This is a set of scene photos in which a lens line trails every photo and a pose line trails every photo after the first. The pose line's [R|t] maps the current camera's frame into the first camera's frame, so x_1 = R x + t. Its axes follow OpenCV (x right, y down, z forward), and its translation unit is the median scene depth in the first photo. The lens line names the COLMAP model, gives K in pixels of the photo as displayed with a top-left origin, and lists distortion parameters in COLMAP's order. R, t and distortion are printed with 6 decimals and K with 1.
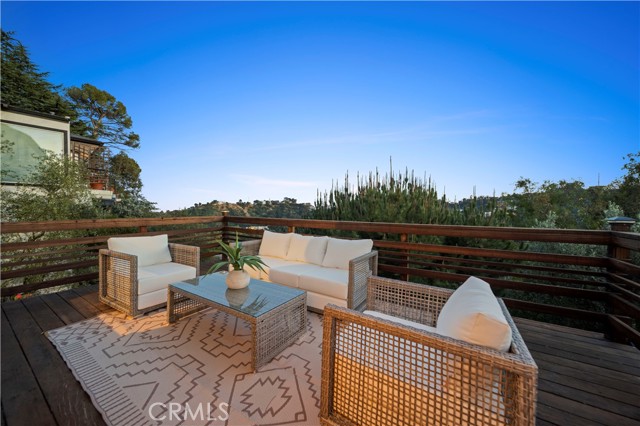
lens RADIAL K [[228.2, 0, 318.1], [0, 228.2, 211.5], [0, 0, 1]] dist [-0.004642, -0.000902]
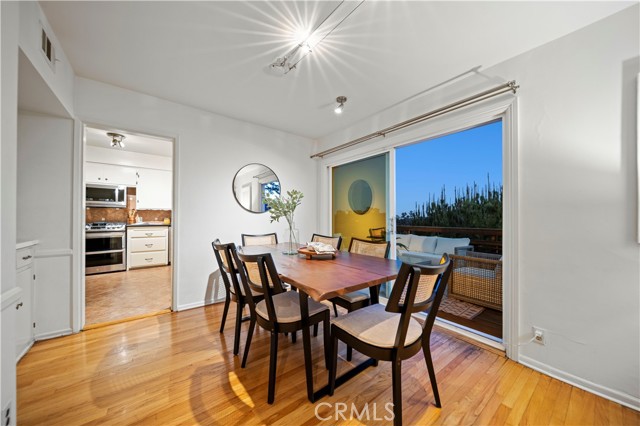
lens RADIAL K [[228.2, 0, 321.2], [0, 228.2, 215.0], [0, 0, 1]] dist [-0.004642, -0.000902]
pose [[0.939996, -0.006833, -0.341117, -0.168450], [-0.002605, 0.999627, -0.027204, 0.005383], [0.341175, 0.026460, 0.939627, -0.749509]]
